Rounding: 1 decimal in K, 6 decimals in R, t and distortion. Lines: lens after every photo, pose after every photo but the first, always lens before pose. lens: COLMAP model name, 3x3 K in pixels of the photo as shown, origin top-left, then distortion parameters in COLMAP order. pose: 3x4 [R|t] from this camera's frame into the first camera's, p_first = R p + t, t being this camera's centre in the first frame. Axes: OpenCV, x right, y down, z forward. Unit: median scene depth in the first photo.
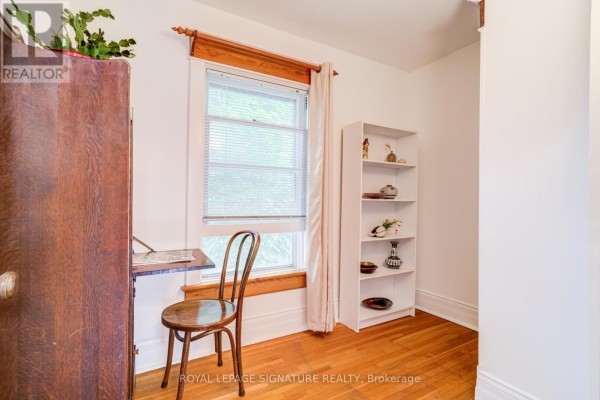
lens RADIAL K [[308.5, 0, 301.0], [0, 308.5, 200.2], [0, 0, 1]] dist [-0.007338, 0.000874]
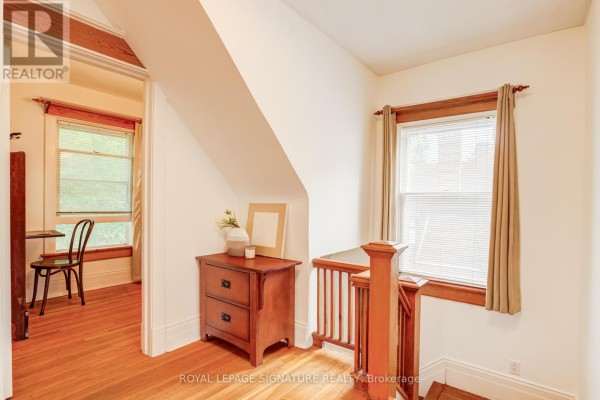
lens RADIAL K [[308.5, 0, 297.3], [0, 308.5, 211.2], [0, 0, 1]] dist [-0.007338, 0.000874]
pose [[0.931926, -0.005355, 0.362610, 0.279480], [-0.004226, 0.999663, 0.025626, 0.002354], [-0.362625, -0.025414, 0.931589, -0.969250]]
